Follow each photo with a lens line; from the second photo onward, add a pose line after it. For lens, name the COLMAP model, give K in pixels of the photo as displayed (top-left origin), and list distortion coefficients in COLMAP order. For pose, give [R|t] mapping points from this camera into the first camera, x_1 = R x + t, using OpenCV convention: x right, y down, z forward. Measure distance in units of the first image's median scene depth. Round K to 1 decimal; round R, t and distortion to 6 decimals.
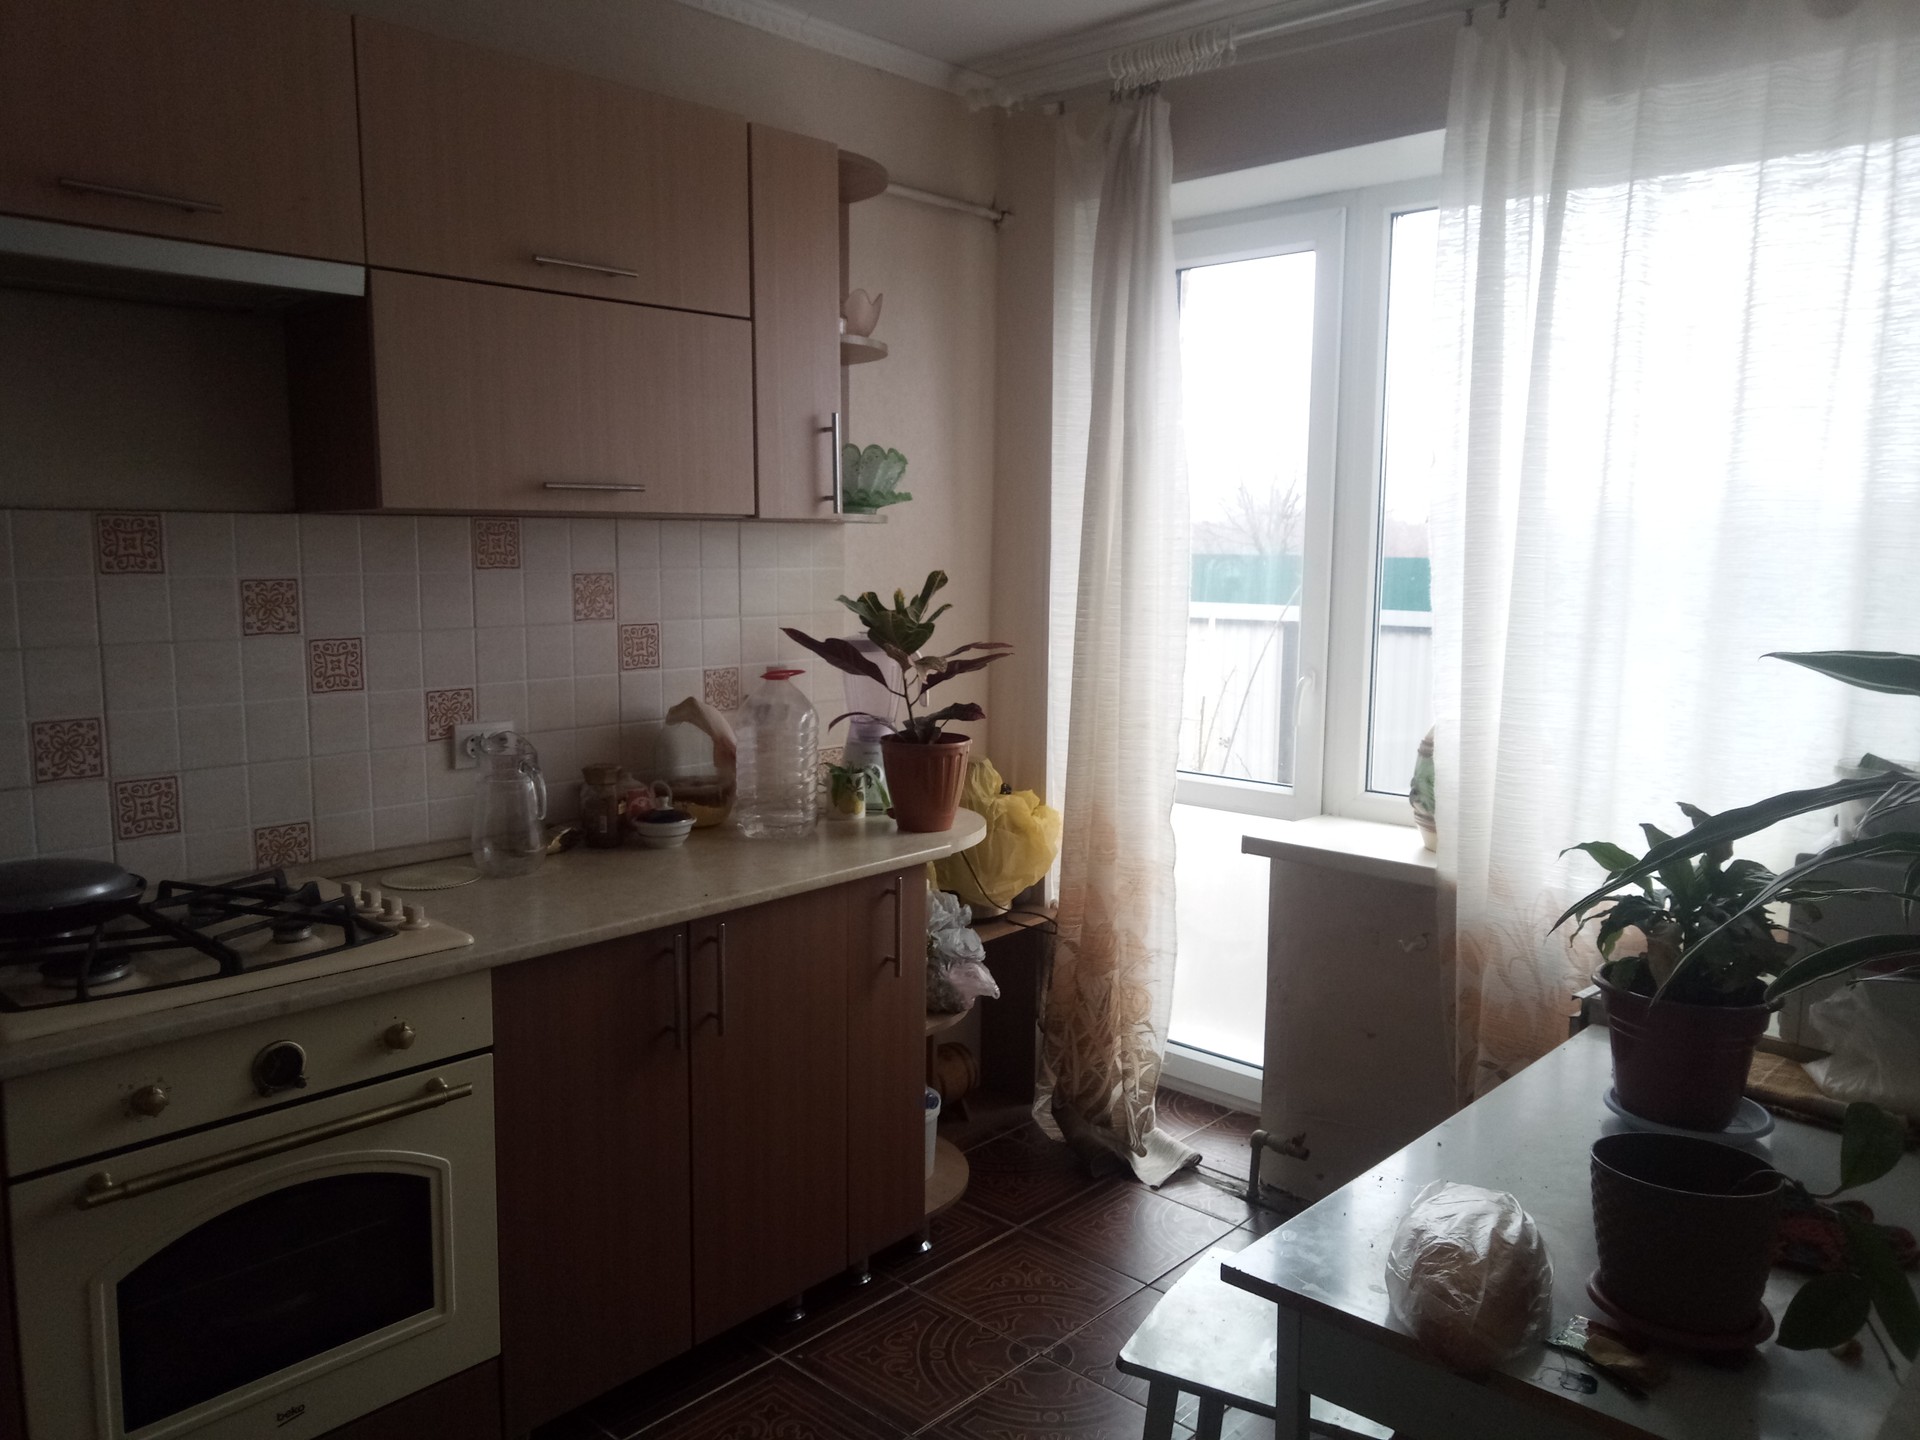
lens RADIAL K [[1401.2, 0, 960.0], [0, 1401.2, 720.0], [0, 0, 1]] dist [-0.000120, -0.002362]
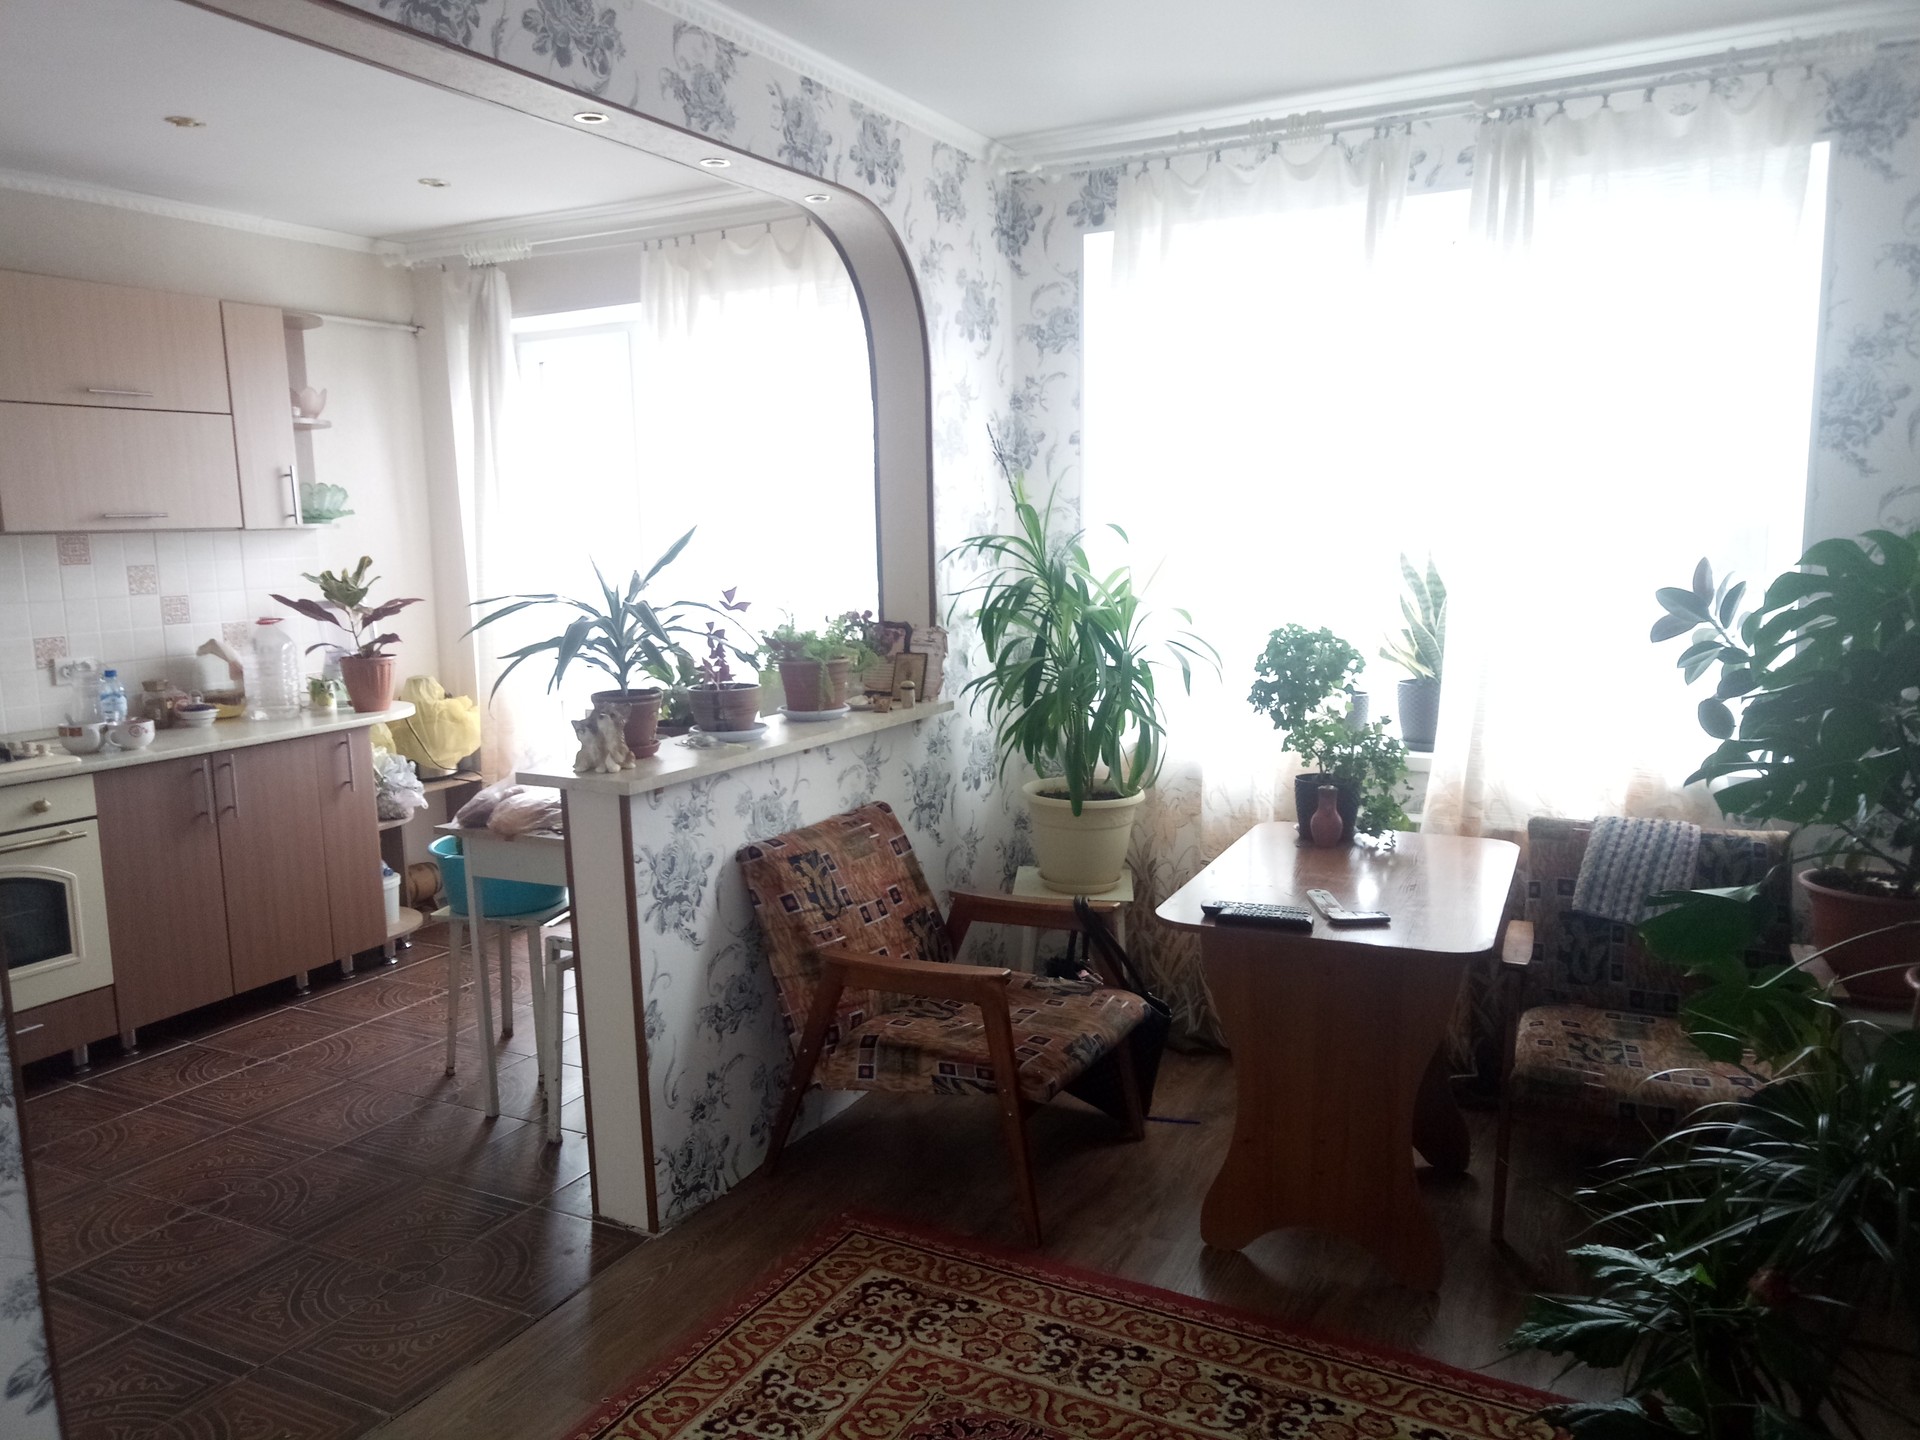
lens RADIAL K [[1376.8, 0, 960.0], [0, 1376.8, 720.0], [0, 0, 1]] dist [-0.052100, 0.060529]
pose [[0.962742, -0.067509, 0.261860, 0.228856], [0.063905, 0.997708, 0.022266, 0.099750], [-0.262763, -0.004702, 0.964849, -0.780286]]
